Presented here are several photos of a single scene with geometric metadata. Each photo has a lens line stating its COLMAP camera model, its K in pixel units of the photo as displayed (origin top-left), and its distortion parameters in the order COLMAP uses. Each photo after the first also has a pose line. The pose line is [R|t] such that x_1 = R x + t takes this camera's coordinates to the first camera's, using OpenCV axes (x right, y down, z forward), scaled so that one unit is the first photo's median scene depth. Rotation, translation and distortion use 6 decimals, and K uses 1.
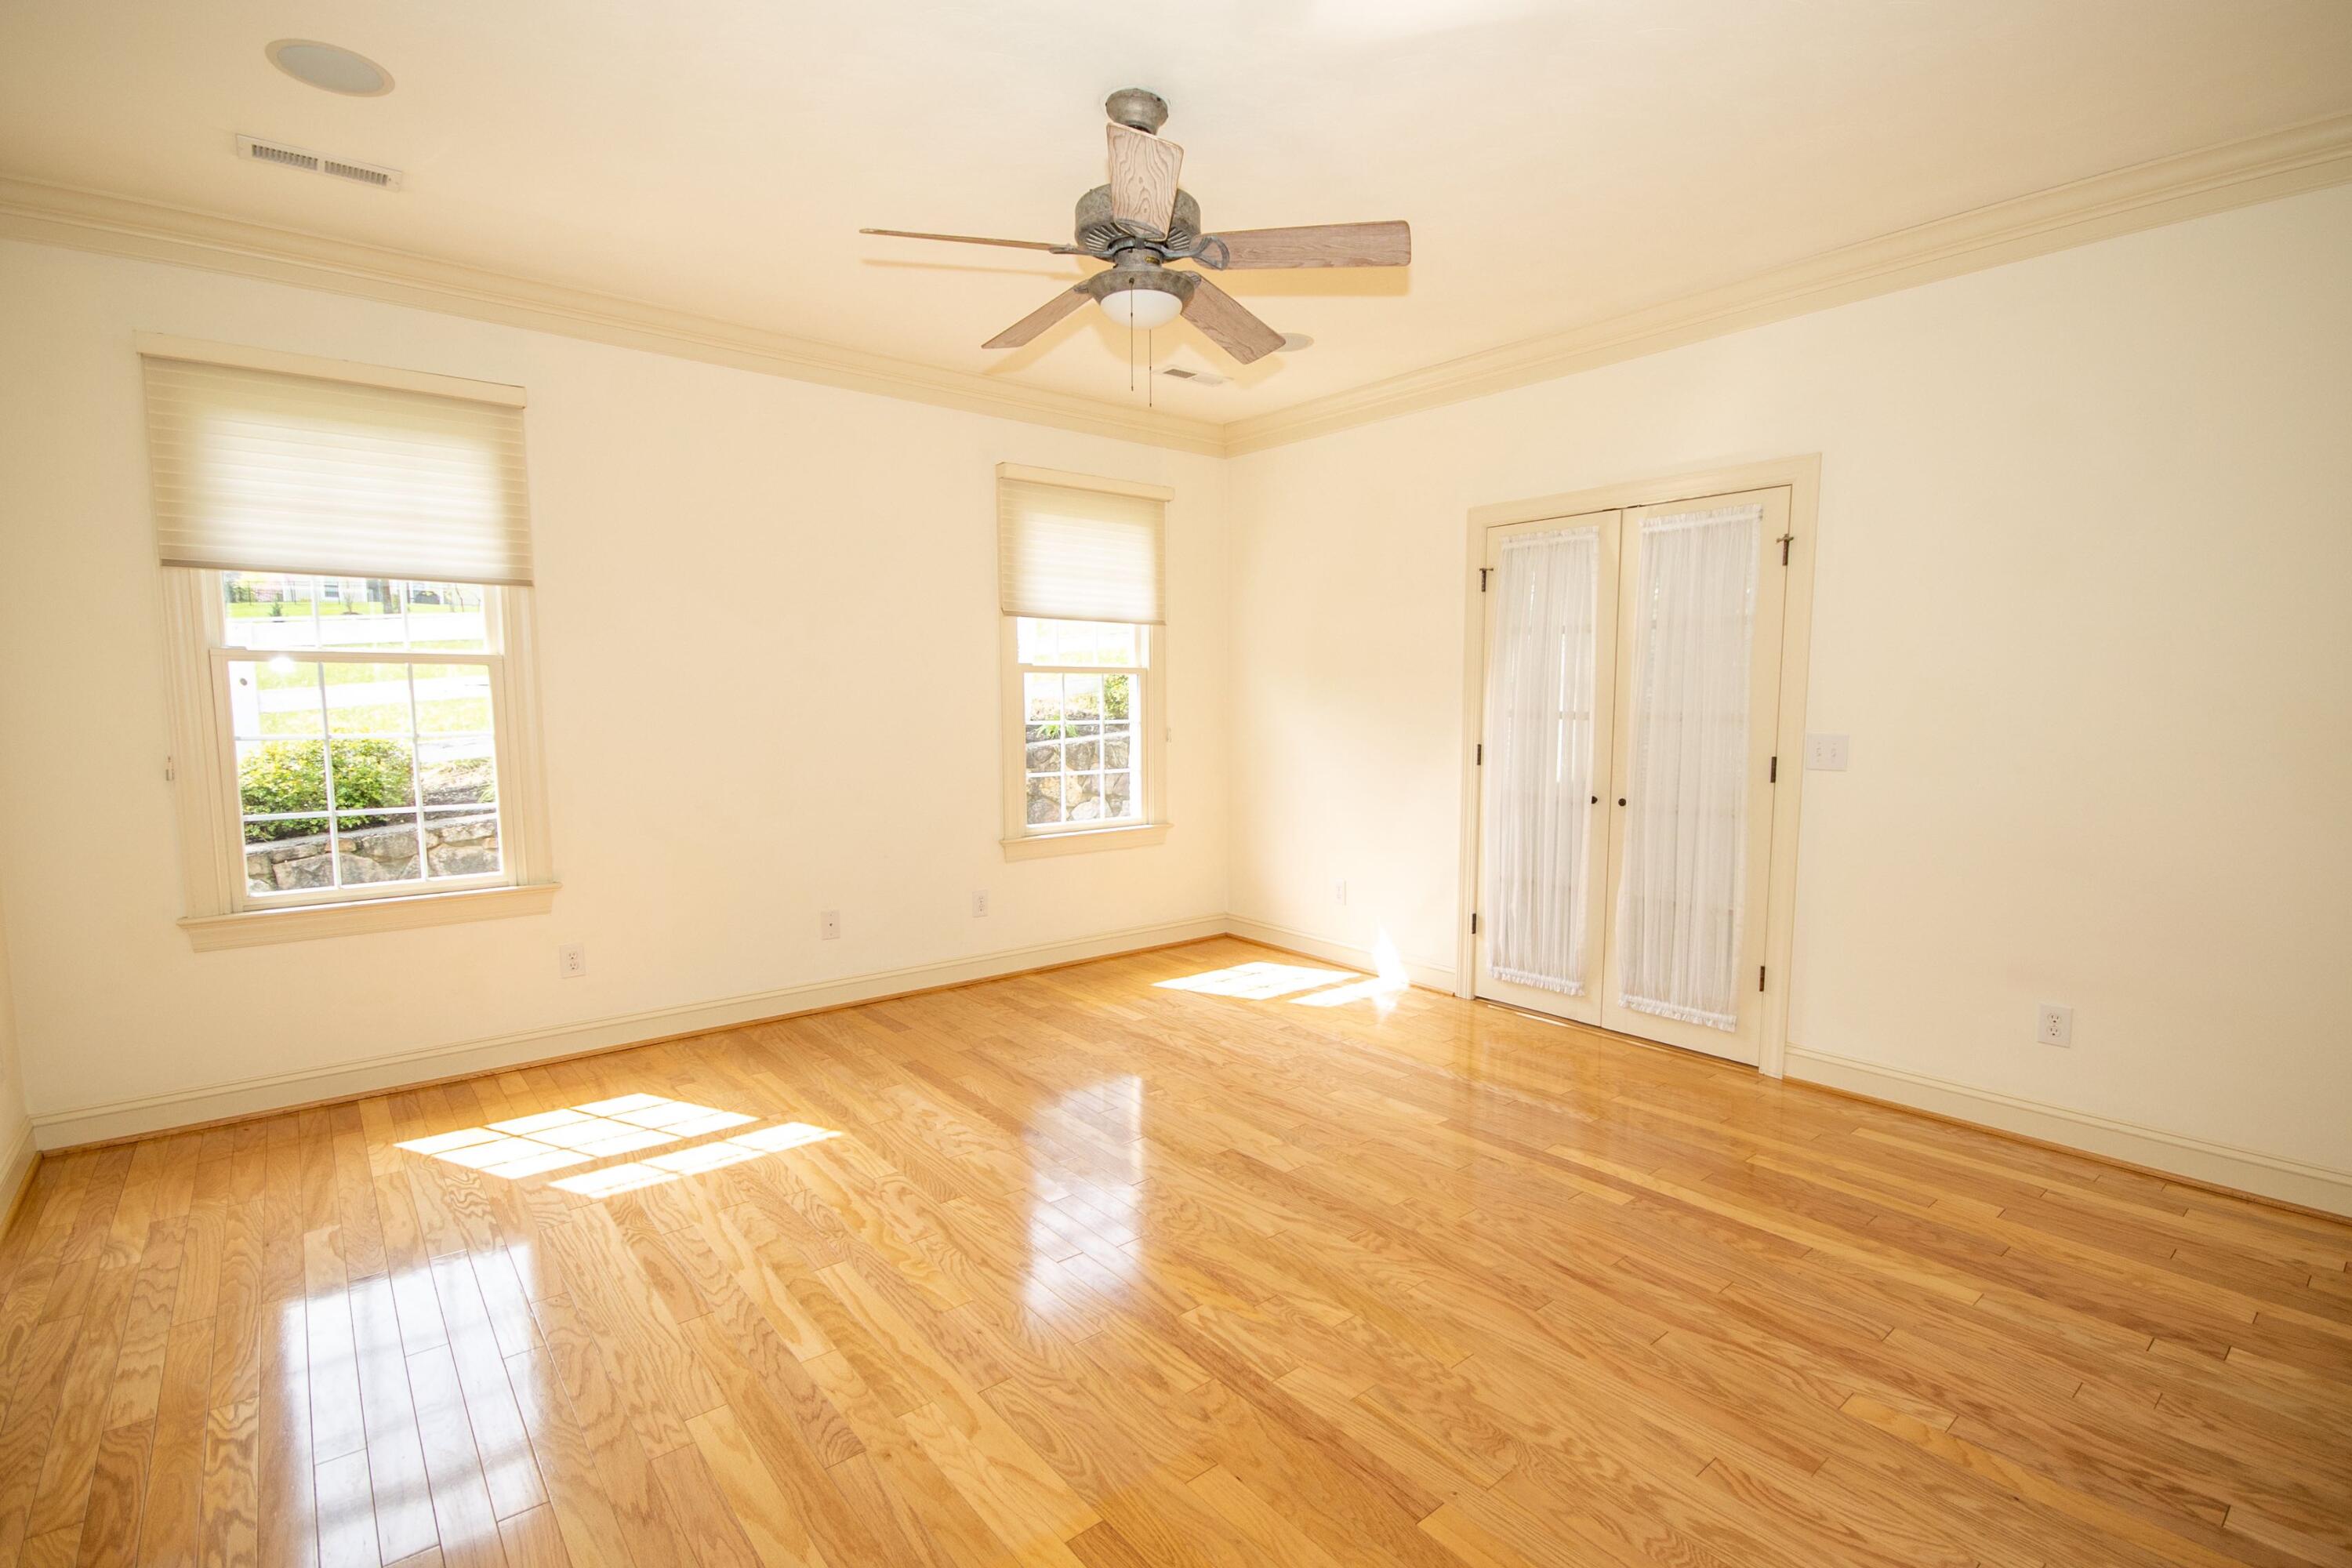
lens RADIAL K [[1086.4, 0, 1172.9], [0, 1086.4, 788.8], [0, 0, 1]] dist [-0.001841, -0.001144]
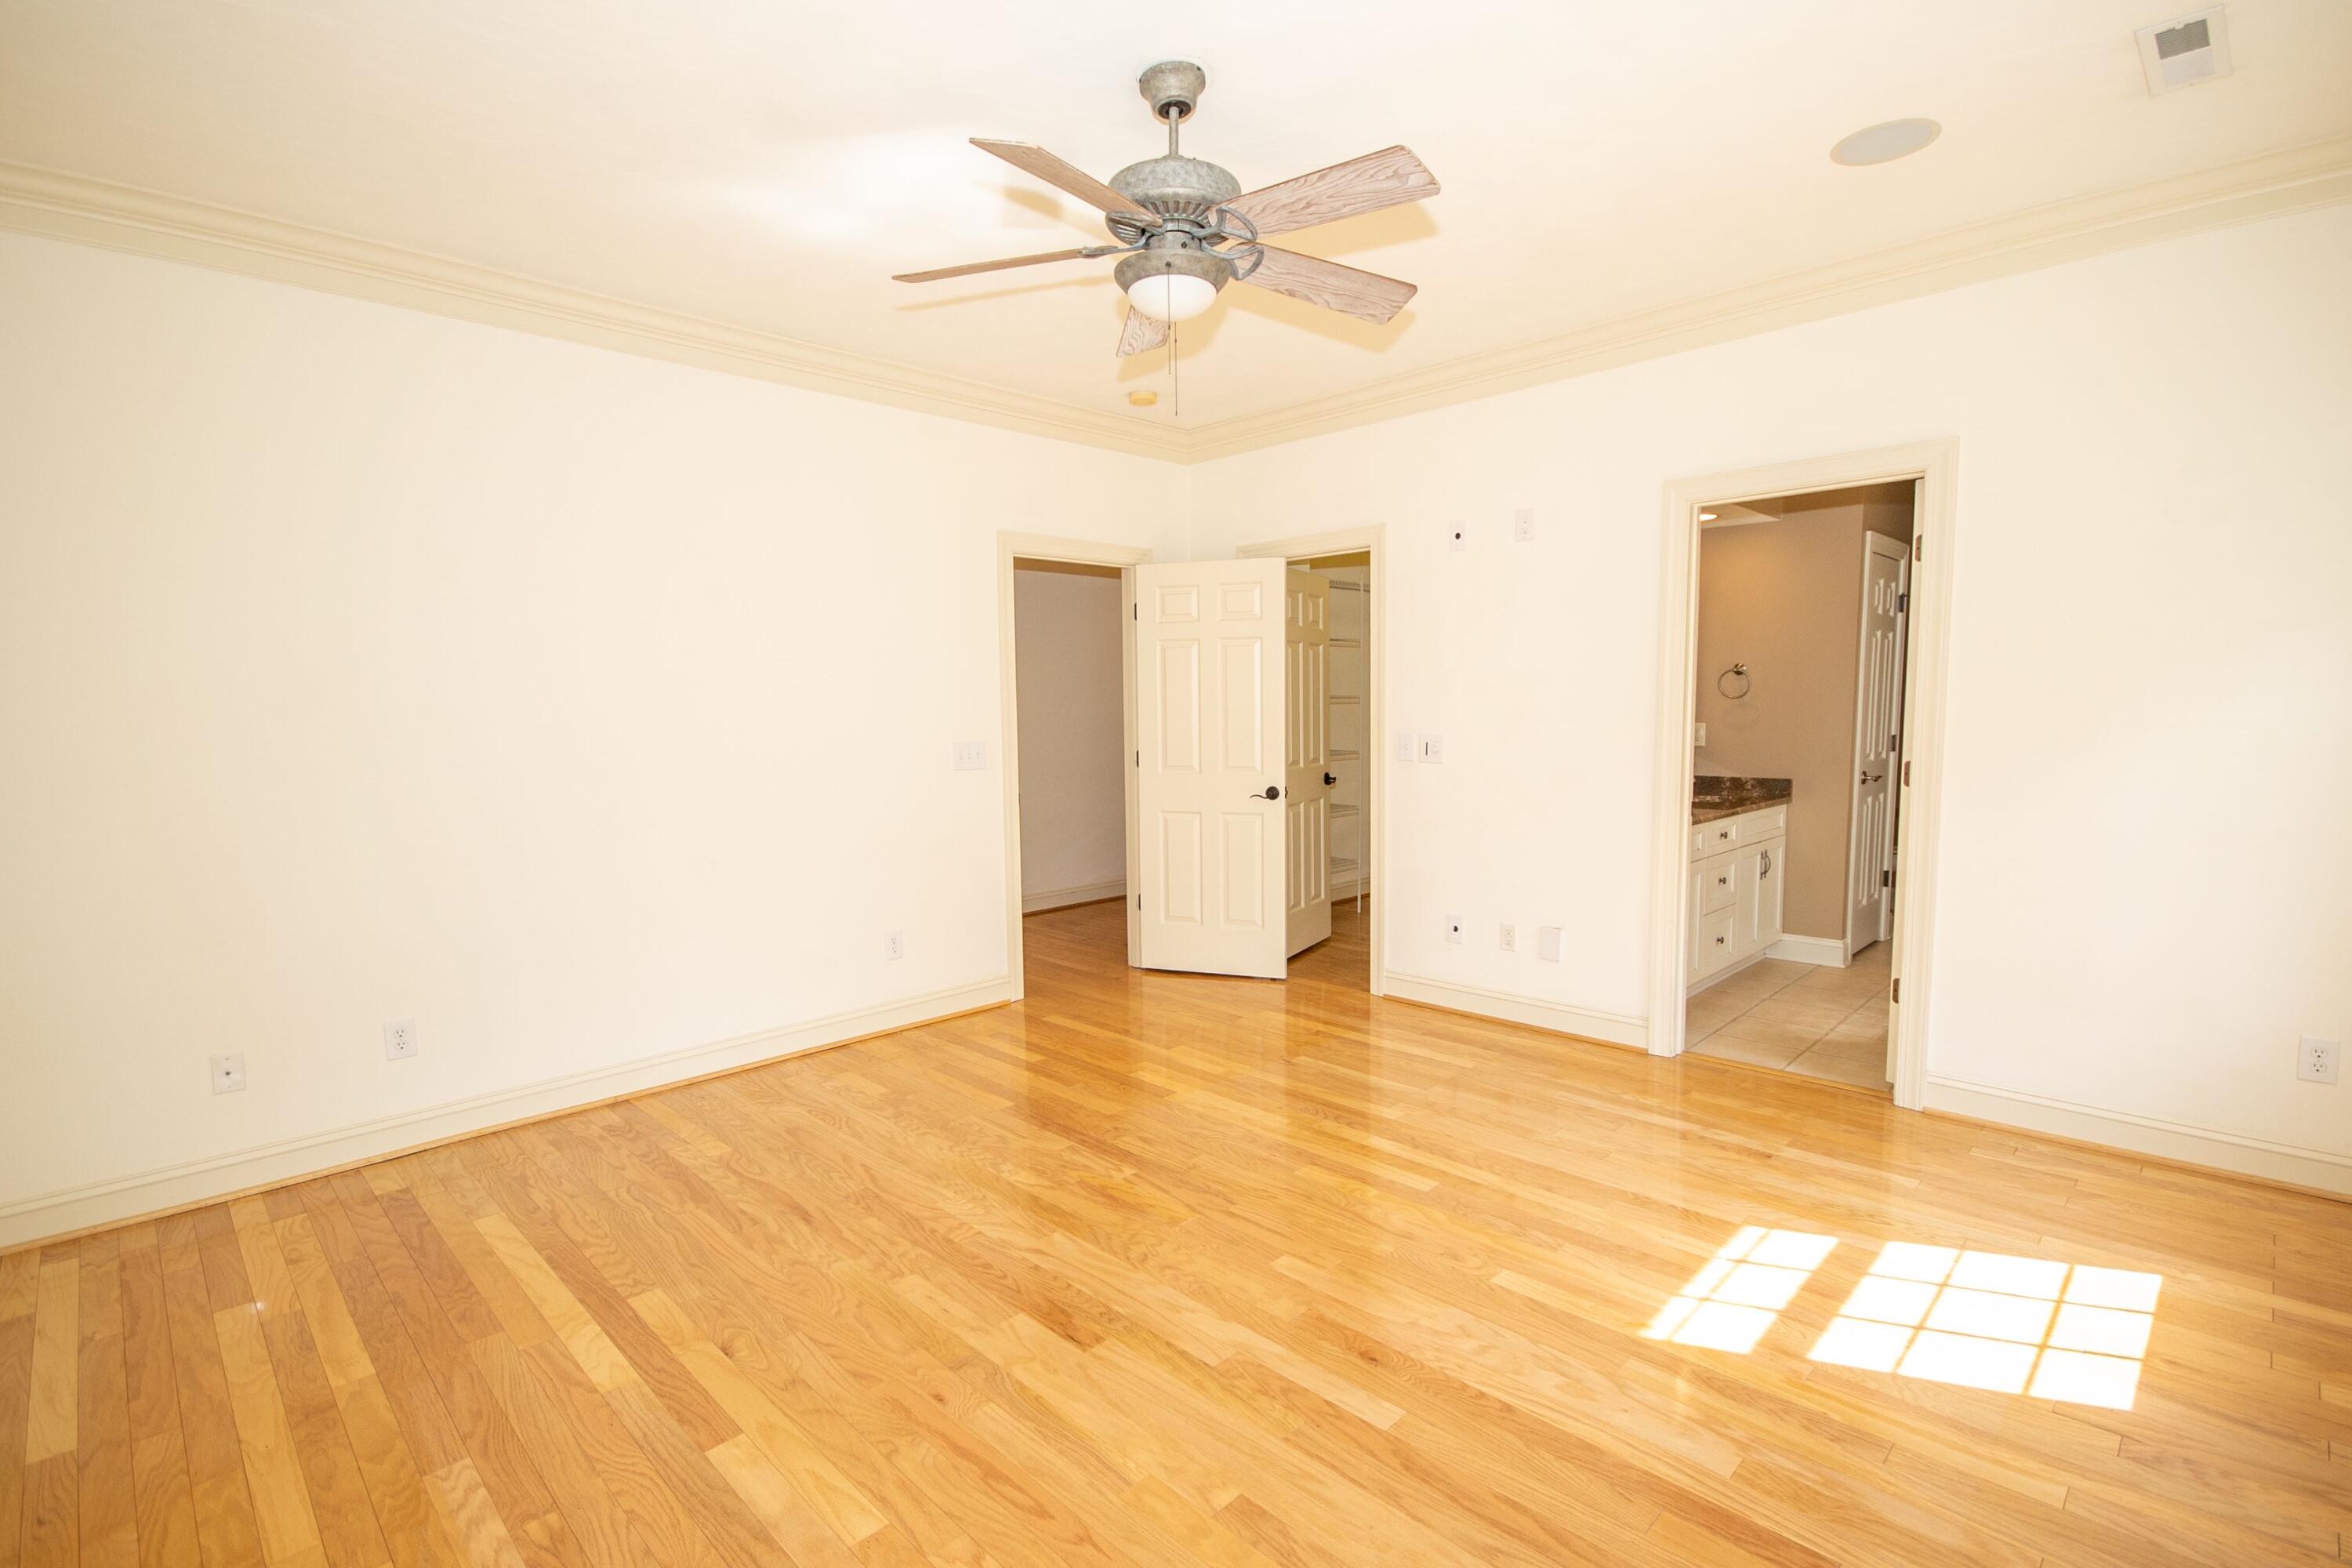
lens RADIAL K [[1086.4, 0, 1175.9], [0, 1086.4, 792.9], [0, 0, 1]] dist [-0.001841, -0.001144]
pose [[-0.994946, 0.022487, -0.097861, 0.072838], [0.006257, 0.986590, 0.163096, -0.187776], [0.100217, 0.161660, -0.981745, 2.086024]]
